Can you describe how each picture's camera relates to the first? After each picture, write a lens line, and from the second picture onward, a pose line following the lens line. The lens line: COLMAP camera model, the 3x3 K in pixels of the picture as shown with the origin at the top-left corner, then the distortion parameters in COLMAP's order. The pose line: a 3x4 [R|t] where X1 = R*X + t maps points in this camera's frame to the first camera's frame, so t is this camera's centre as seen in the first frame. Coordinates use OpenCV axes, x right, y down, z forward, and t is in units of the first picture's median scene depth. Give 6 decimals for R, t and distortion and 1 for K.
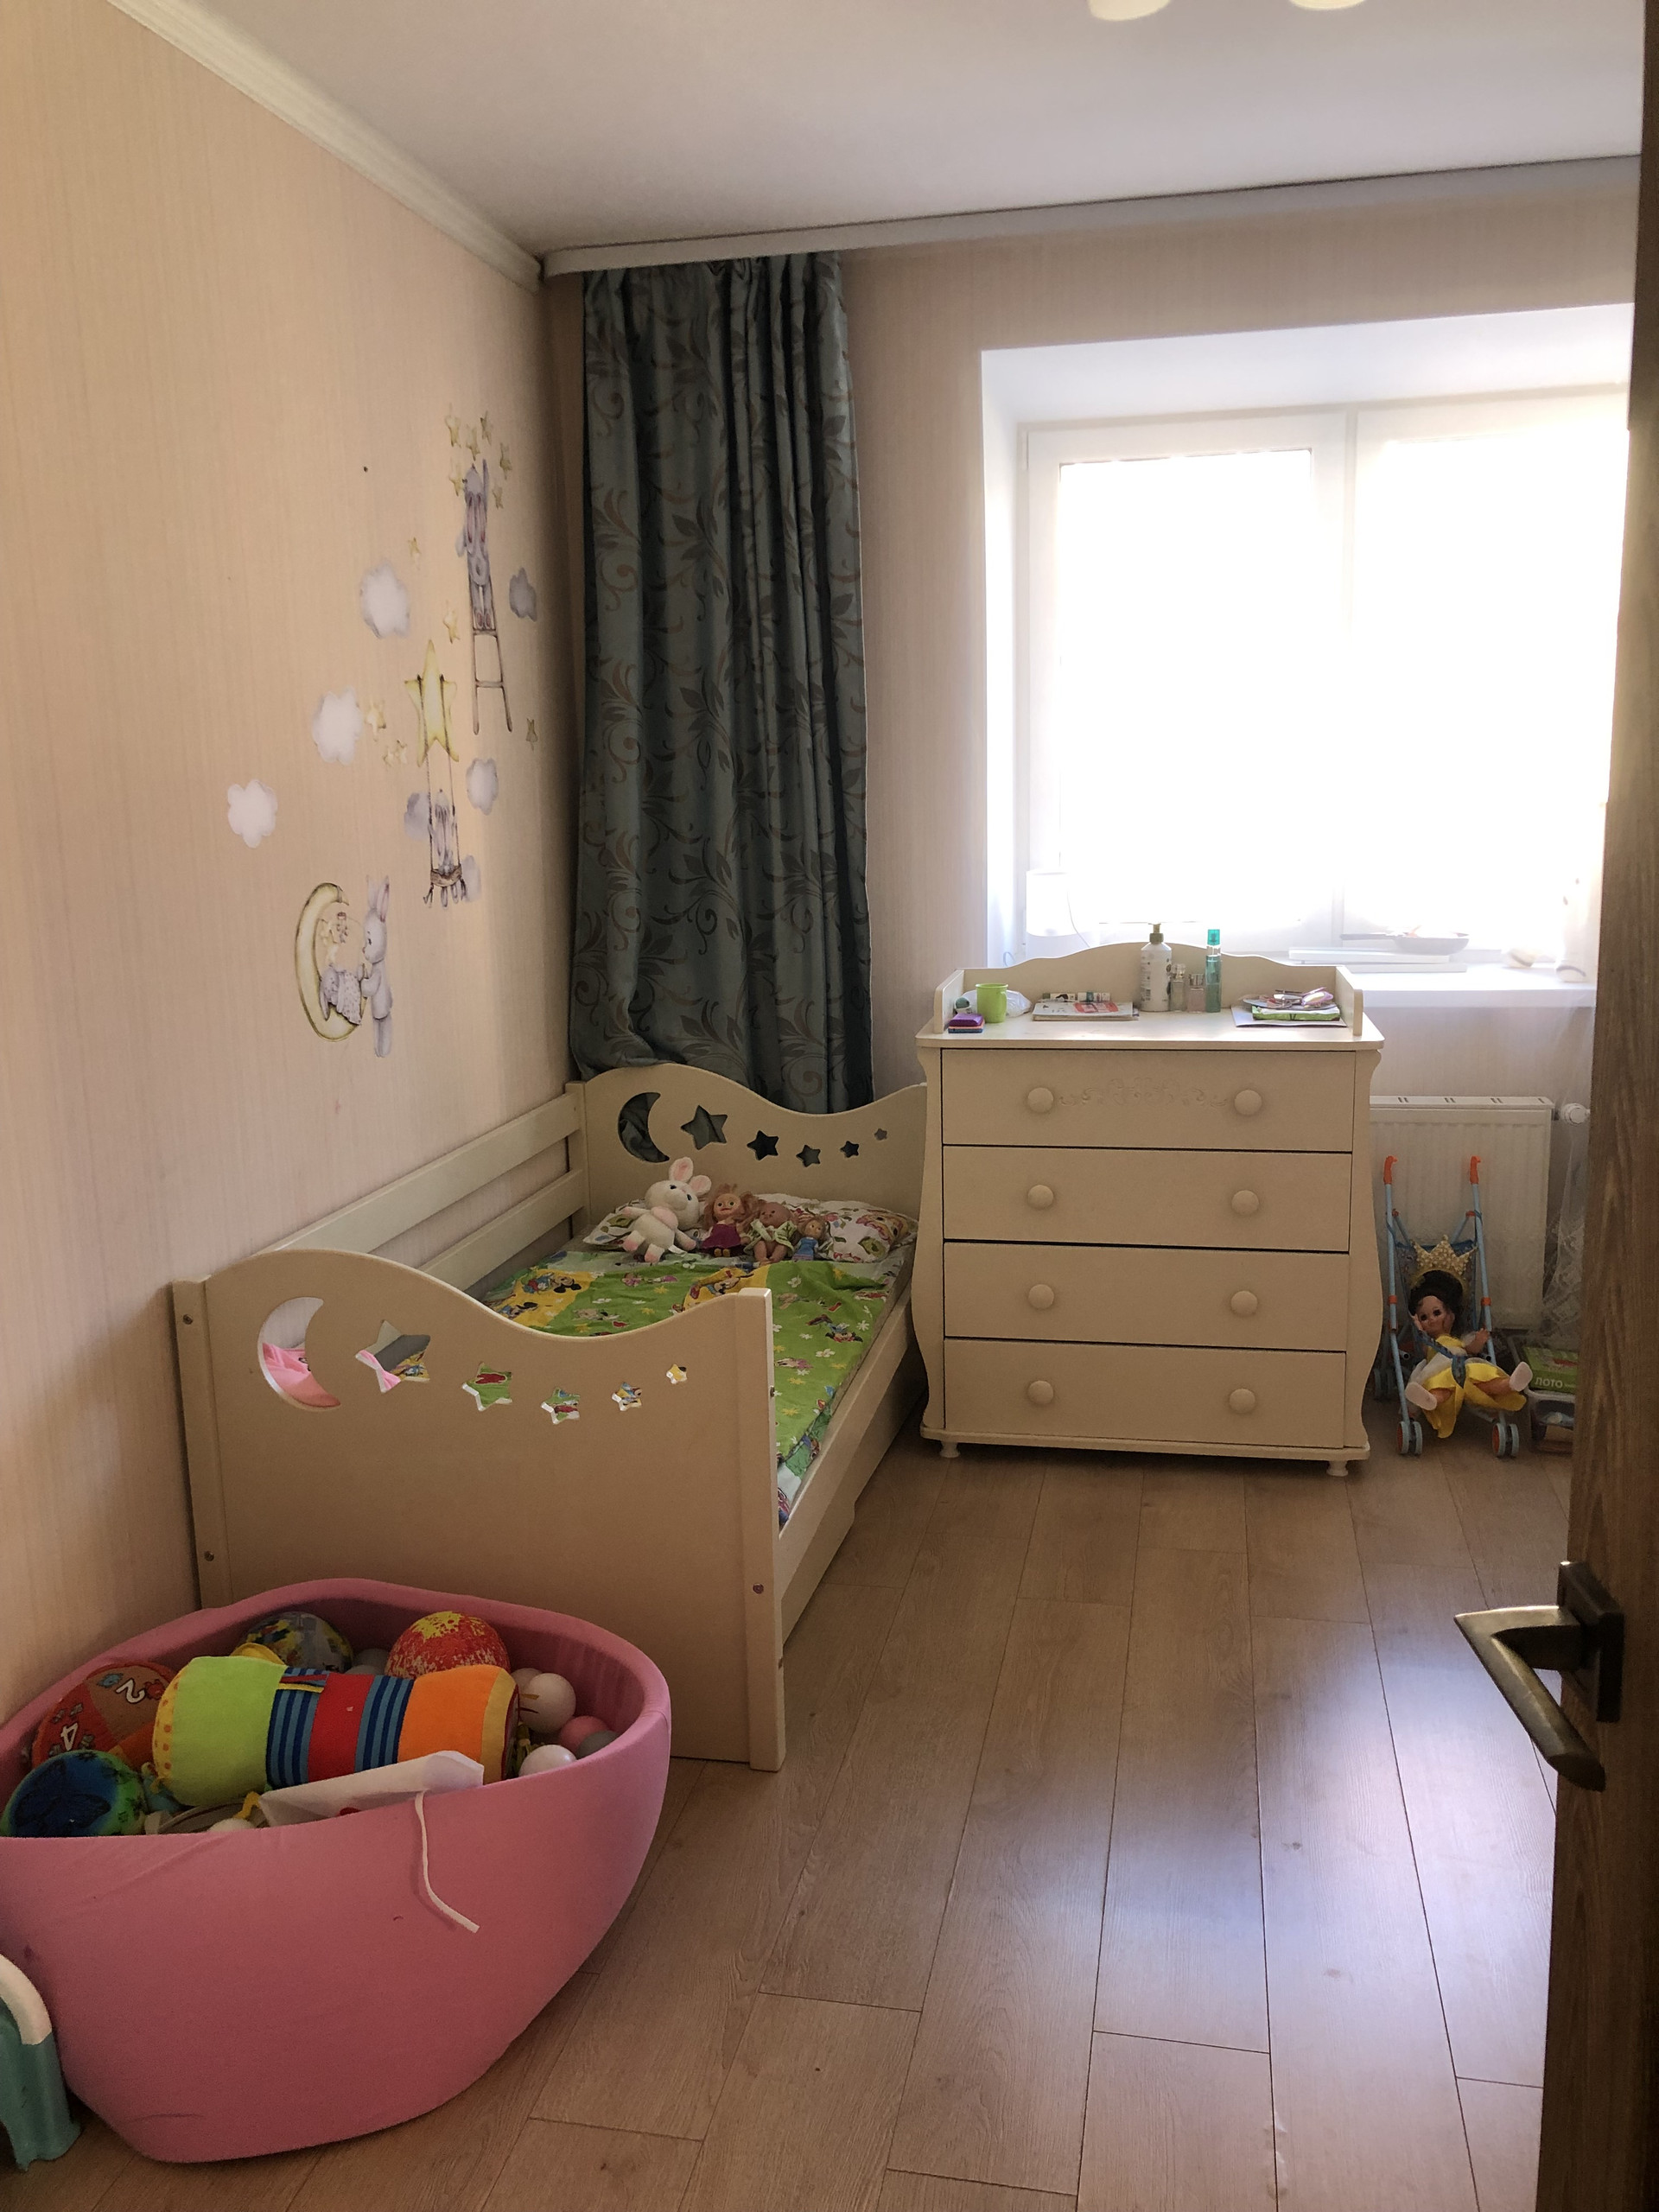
lens RADIAL K [[1791.4, 0, 834.7], [0, 1791.4, 1079.1], [0, 0, 1]] dist [0.082044, -0.108820]
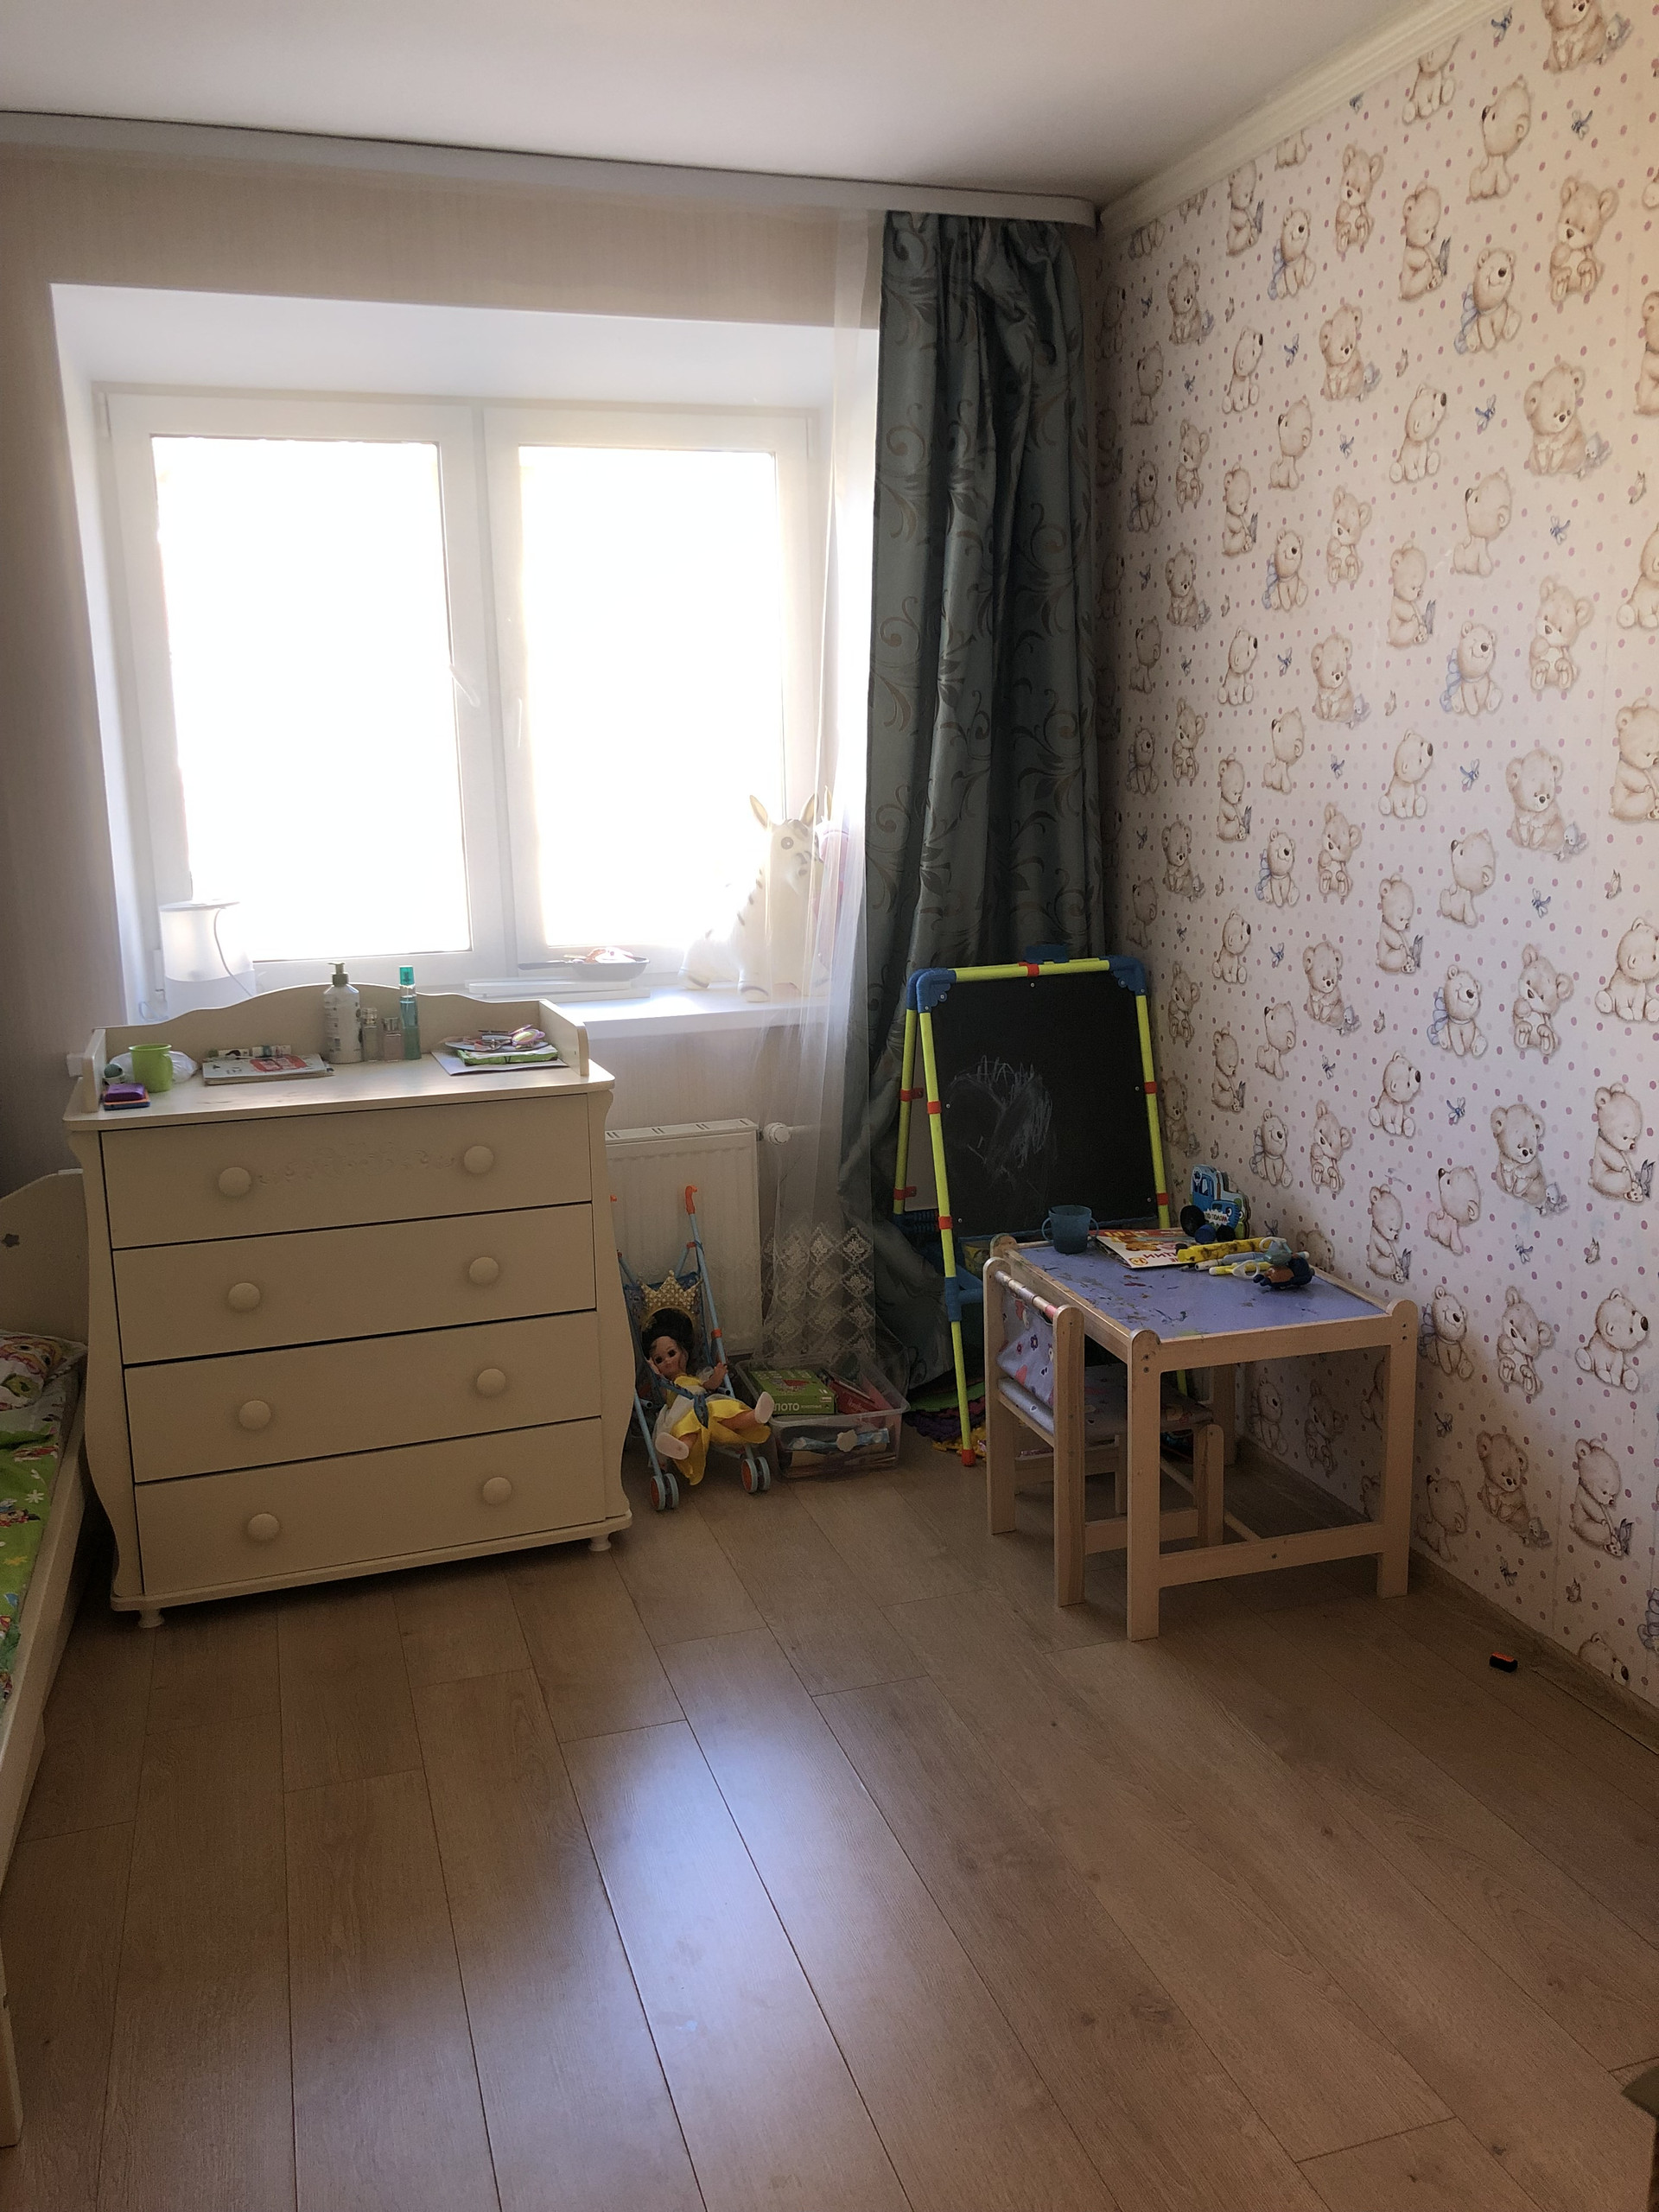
lens RADIAL K [[1791.4, 0, 834.7], [0, 1791.4, 1079.1], [0, 0, 1]] dist [0.082044, -0.108820]
pose [[0.872220, -0.081658, 0.482248, -0.041683], [0.085168, 0.996259, 0.014655, -0.023517], [-0.481641, 0.028290, 0.875912, 0.116854]]
